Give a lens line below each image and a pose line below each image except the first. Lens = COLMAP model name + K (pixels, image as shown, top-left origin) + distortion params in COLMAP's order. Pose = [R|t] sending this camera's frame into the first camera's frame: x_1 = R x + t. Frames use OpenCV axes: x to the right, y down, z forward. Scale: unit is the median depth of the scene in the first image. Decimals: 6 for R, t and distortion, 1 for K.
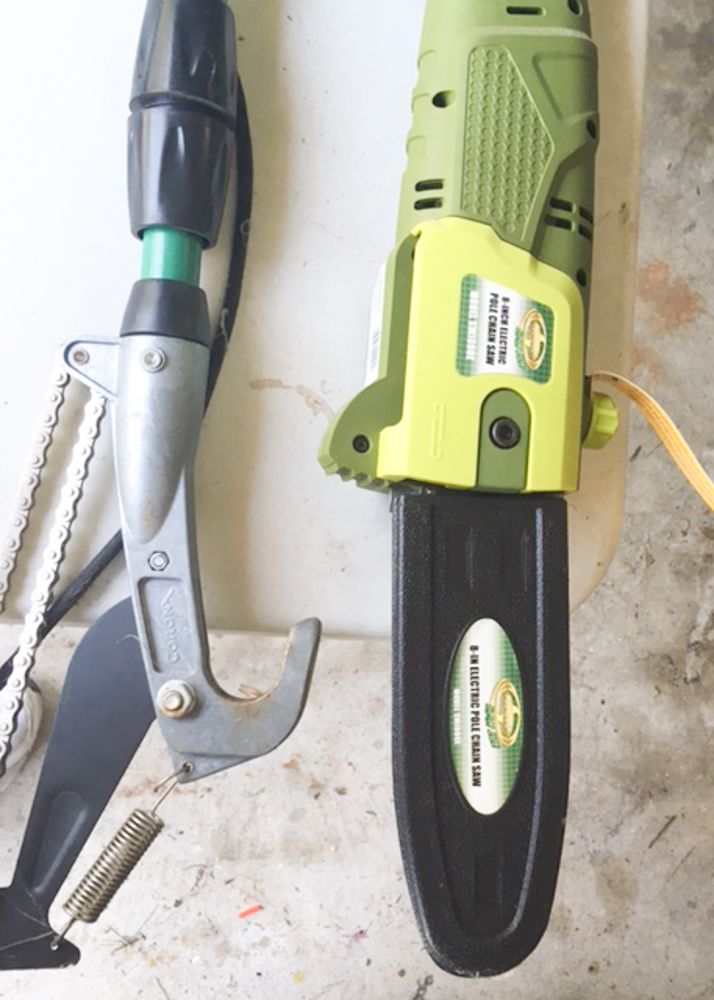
lens RADIAL K [[1074.0, 0, 357.1], [0, 1074.0, 524.7], [0, 0, 1]] dist [0.061001, -0.009454]
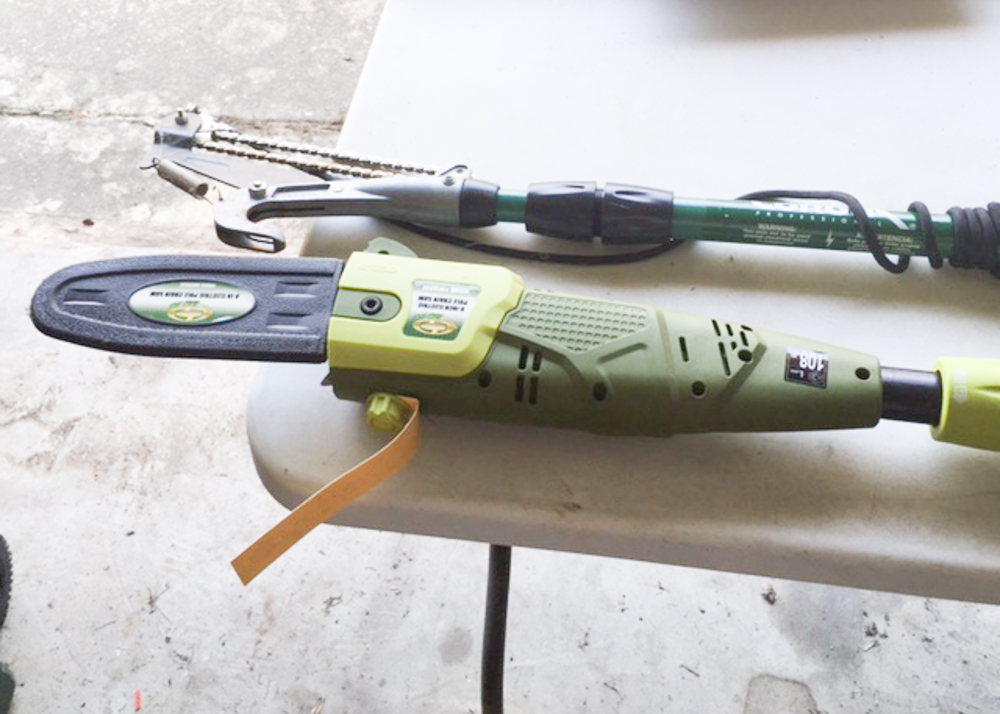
lens RADIAL K [[1074.0, 0, 500.0], [0, 1074.0, 357.0], [0, 0, 1]] dist [0.061001, -0.009454]
pose [[-0.100862, 0.607402, -0.787966, 1.302936], [-0.988540, 0.028227, 0.148295, -0.468784], [0.112316, 0.793893, 0.597594, 0.194363]]
